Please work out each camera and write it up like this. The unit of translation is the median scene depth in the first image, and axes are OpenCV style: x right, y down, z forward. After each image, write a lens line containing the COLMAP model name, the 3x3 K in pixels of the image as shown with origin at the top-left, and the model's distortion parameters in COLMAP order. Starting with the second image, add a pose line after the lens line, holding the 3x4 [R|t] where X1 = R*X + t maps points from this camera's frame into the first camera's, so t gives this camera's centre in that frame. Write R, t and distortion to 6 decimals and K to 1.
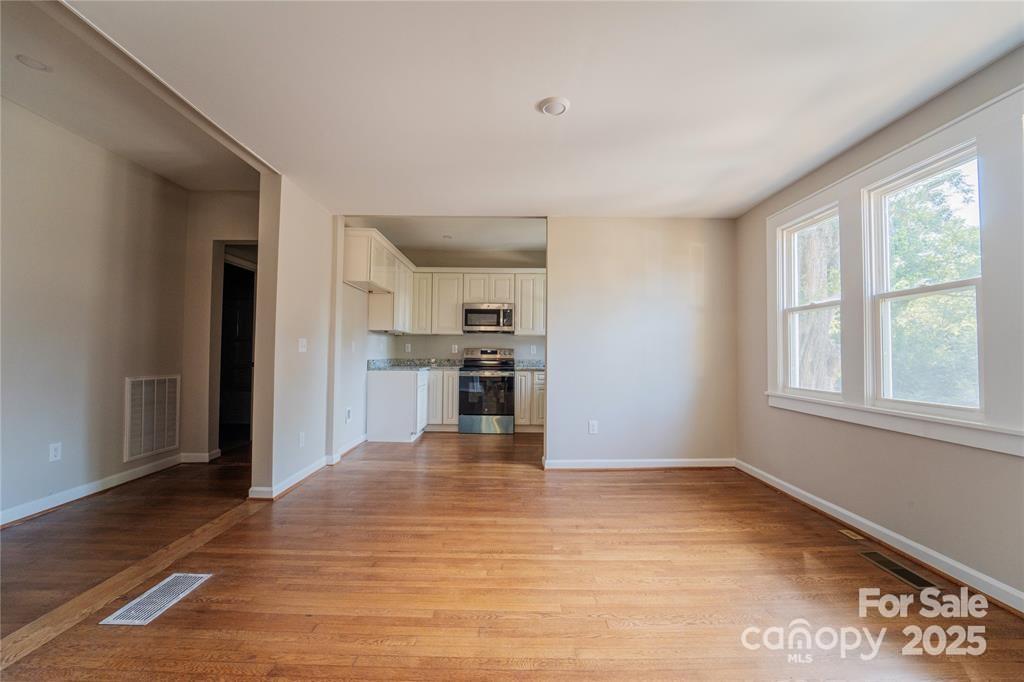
lens RADIAL K [[424.8, 0, 512.0], [0, 424.8, 341.0], [0, 0, 1]] dist [-0.027972, -0.000288]
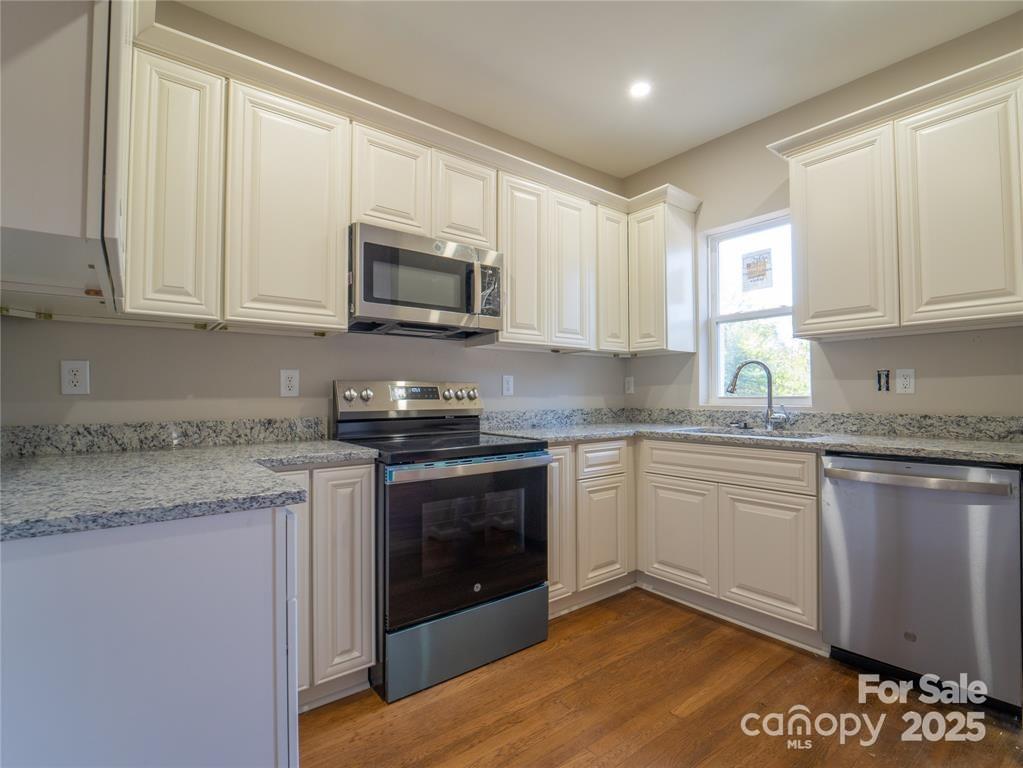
lens RADIAL K [[471.4, 0, 511.5], [0, 471.4, 384.0], [0, 0, 1]] dist [-0.024115, 0.000063]
pose [[0.776475, 0.000785, 0.630148, -0.246714], [-0.007885, 0.999933, 0.008469, 0.017491], [-0.630099, -0.011545, 0.776429, 0.730805]]
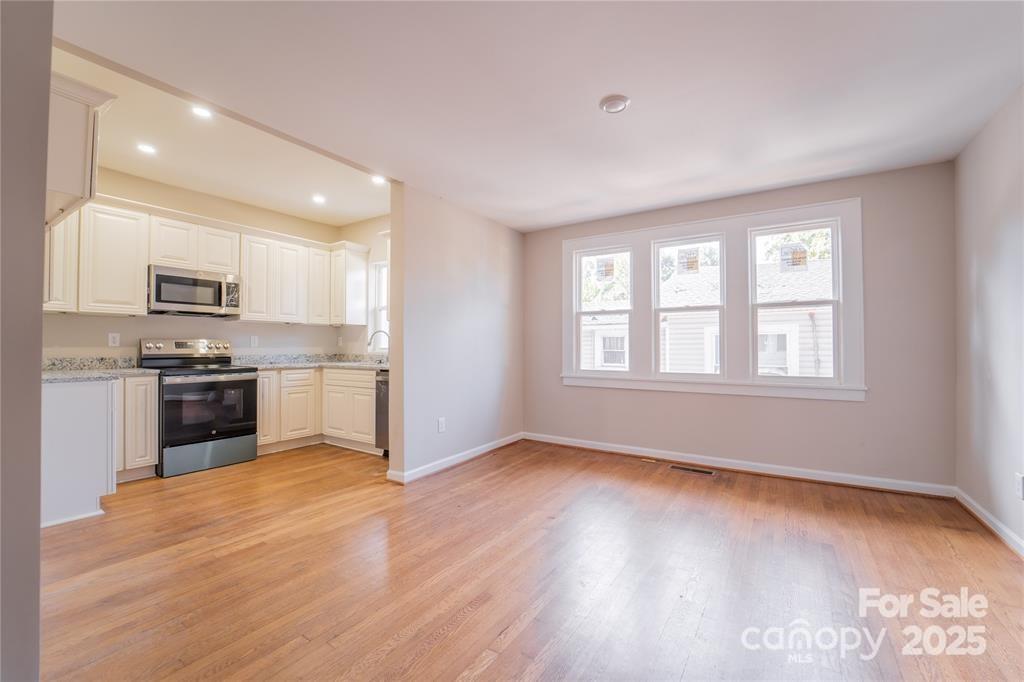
lens RADIAL K [[424.8, 0, 512.0], [0, 424.8, 341.0], [0, 0, 1]] dist [-0.027972, -0.000288]
pose [[0.539726, 0.001551, 0.841839, -0.357532], [-0.020146, 0.999736, 0.011075, 0.003593], [-0.841599, -0.022937, 0.539615, 0.258399]]
